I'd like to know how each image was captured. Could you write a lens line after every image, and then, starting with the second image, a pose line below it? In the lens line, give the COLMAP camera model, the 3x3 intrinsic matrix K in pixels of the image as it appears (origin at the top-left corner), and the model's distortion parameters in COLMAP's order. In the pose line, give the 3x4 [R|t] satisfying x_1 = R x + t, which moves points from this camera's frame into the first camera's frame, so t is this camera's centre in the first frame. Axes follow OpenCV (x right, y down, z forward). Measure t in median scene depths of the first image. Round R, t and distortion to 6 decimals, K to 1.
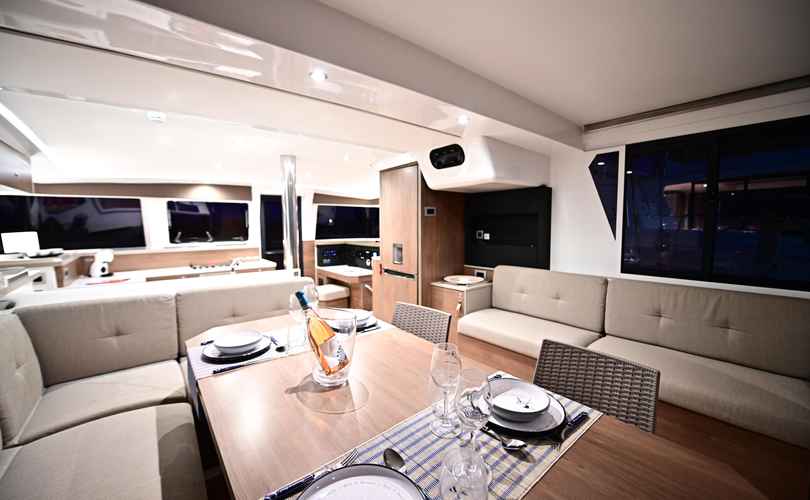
lens RADIAL K [[316.0, 0, 403.6], [0, 316.0, 246.8], [0, 0, 1]] dist [-0.002076, -0.000255]
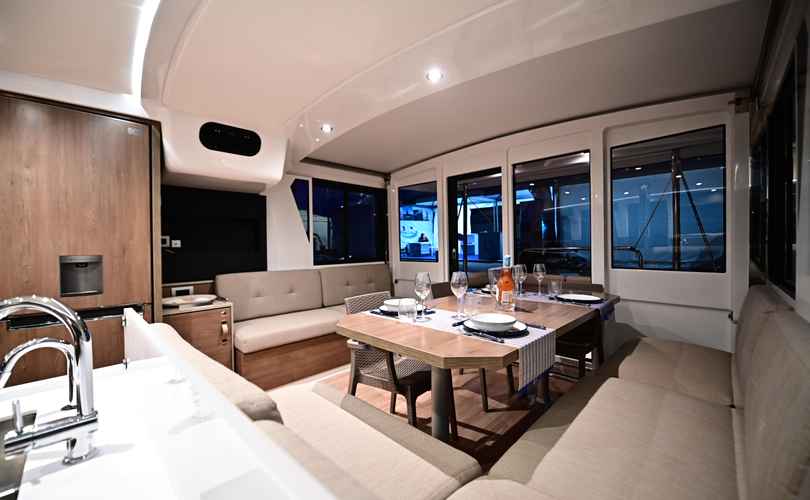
lens RADIAL K [[316.0, 0, 403.6], [0, 316.0, 246.8], [0, 0, 1]] dist [-0.002076, -0.000255]
pose [[-0.083092, -0.003037, 0.996537, -0.750056], [0.078892, 0.996837, 0.009616, 0.015851], [-0.993414, 0.079418, -0.082589, 0.682201]]
